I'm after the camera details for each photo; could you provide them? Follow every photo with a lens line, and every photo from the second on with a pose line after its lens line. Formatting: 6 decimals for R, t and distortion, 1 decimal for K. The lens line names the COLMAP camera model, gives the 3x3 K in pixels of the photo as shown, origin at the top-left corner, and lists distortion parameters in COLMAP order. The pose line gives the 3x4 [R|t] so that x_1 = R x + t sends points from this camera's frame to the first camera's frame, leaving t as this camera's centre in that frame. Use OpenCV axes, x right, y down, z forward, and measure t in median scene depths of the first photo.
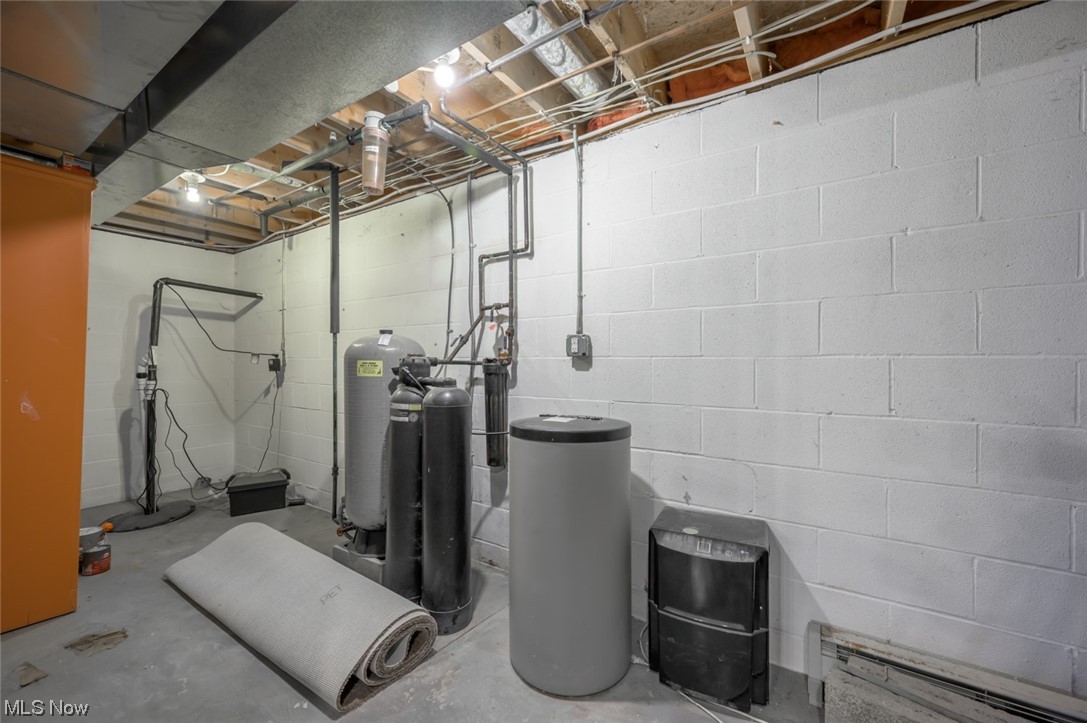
lens RADIAL K [[428.6, 0, 550.7], [0, 428.6, 363.4], [0, 0, 1]] dist [-0.001160, -0.000142]
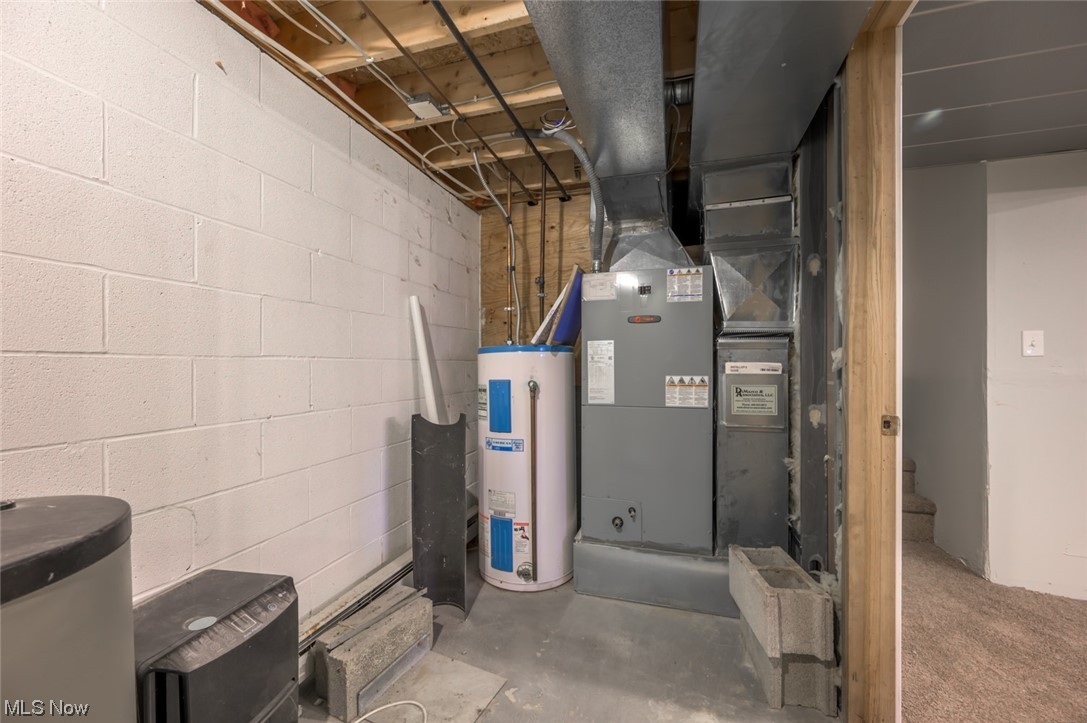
lens RADIAL K [[428.6, 0, 550.7], [0, 428.6, 363.4], [0, 0, 1]] dist [-0.001160, -0.000142]
pose [[-0.279001, 0.000730, 0.960291, -0.454214], [0.000130, 1.000000, -0.000722, -0.002495], [-0.960291, -0.000077, -0.279001, 0.688006]]
